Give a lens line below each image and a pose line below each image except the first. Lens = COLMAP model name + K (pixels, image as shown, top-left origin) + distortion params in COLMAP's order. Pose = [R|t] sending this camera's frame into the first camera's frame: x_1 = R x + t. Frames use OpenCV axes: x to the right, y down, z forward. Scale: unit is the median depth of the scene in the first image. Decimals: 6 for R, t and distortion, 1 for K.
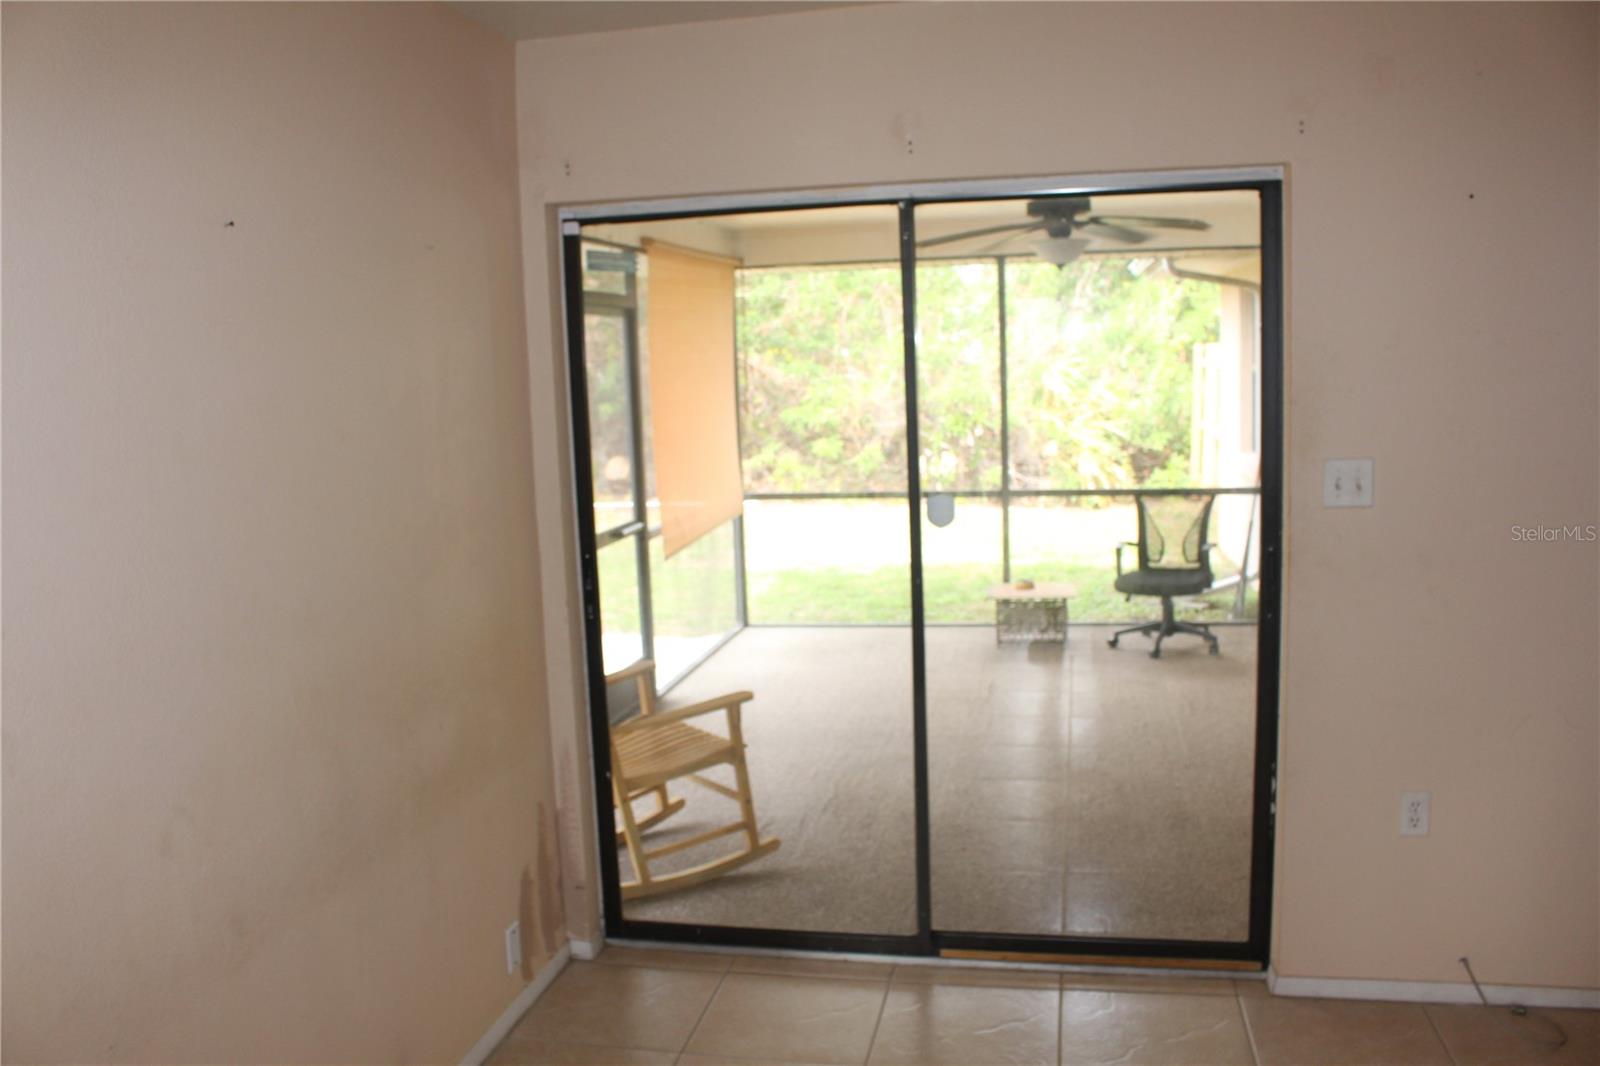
lens RADIAL K [[1318.6, 0, 800.0], [0, 1318.6, 533.0], [0, 0, 1]] dist [-0.165879, 0.125669]
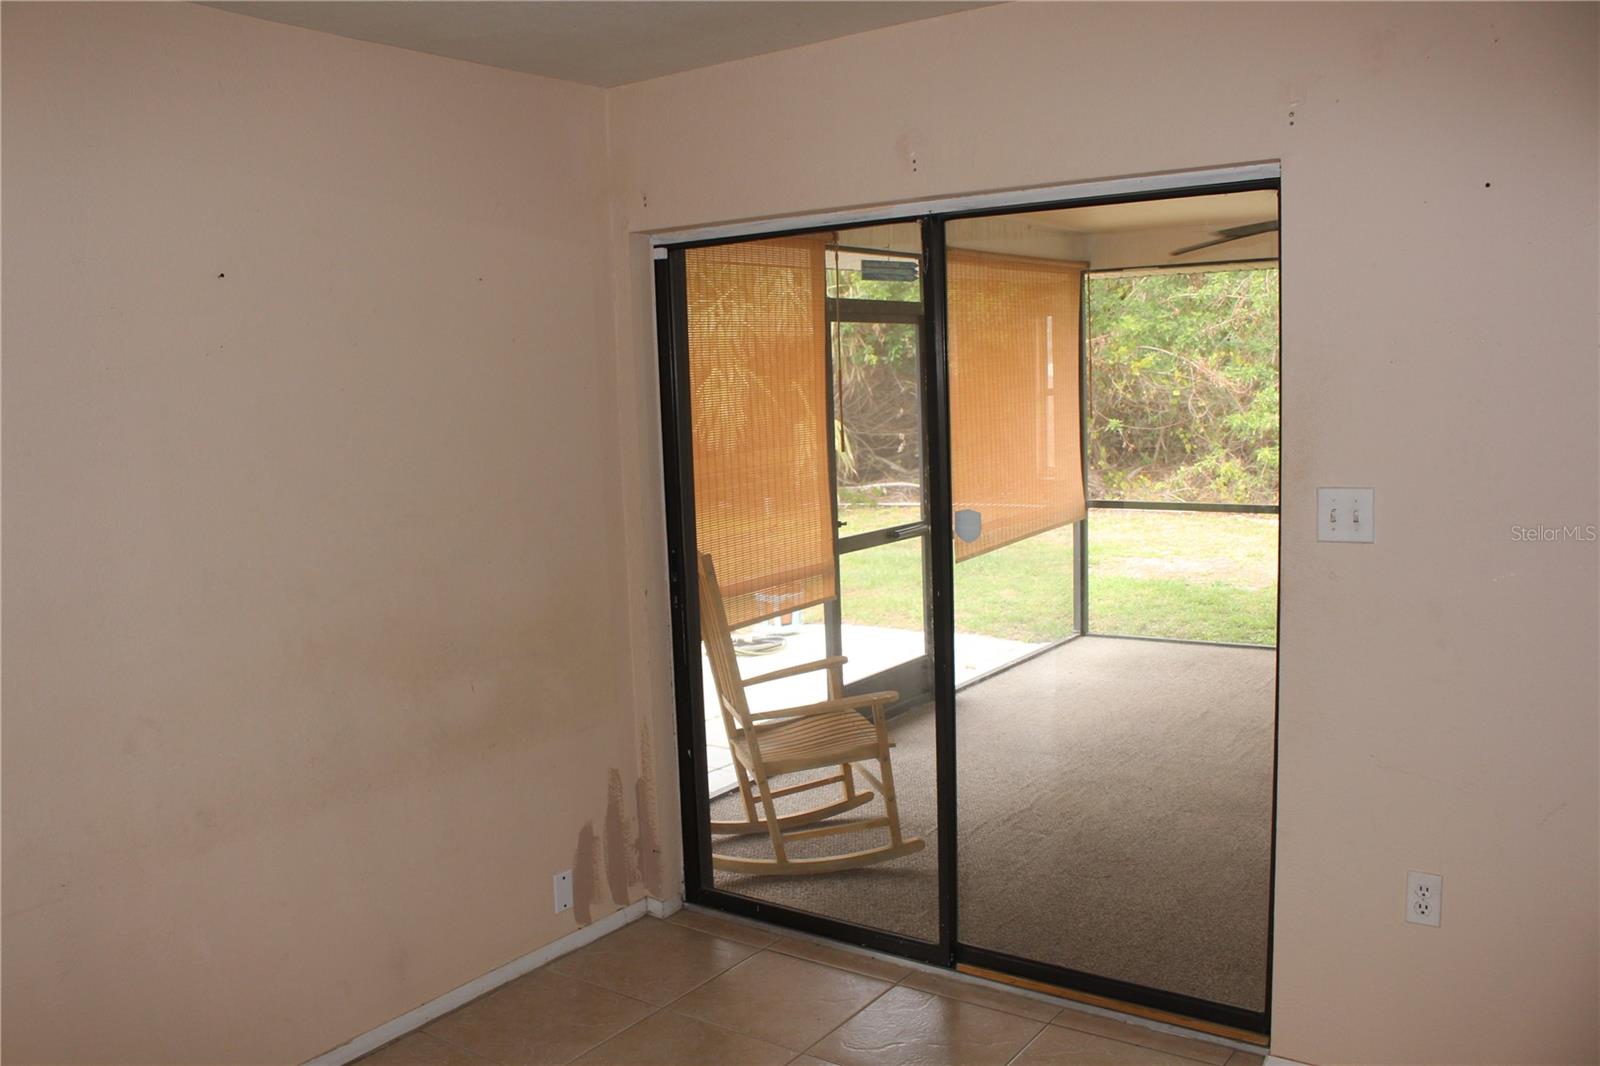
lens RADIAL K [[1326.2, 0, 800.0], [0, 1326.2, 533.0], [0, 0, 1]] dist [-0.158804, 0.122429]
pose [[0.916060, 0.050120, -0.397897, 0.367880], [-0.049582, 0.998702, 0.011649, -0.015446], [0.397964, 0.009058, 0.917356, 0.024657]]
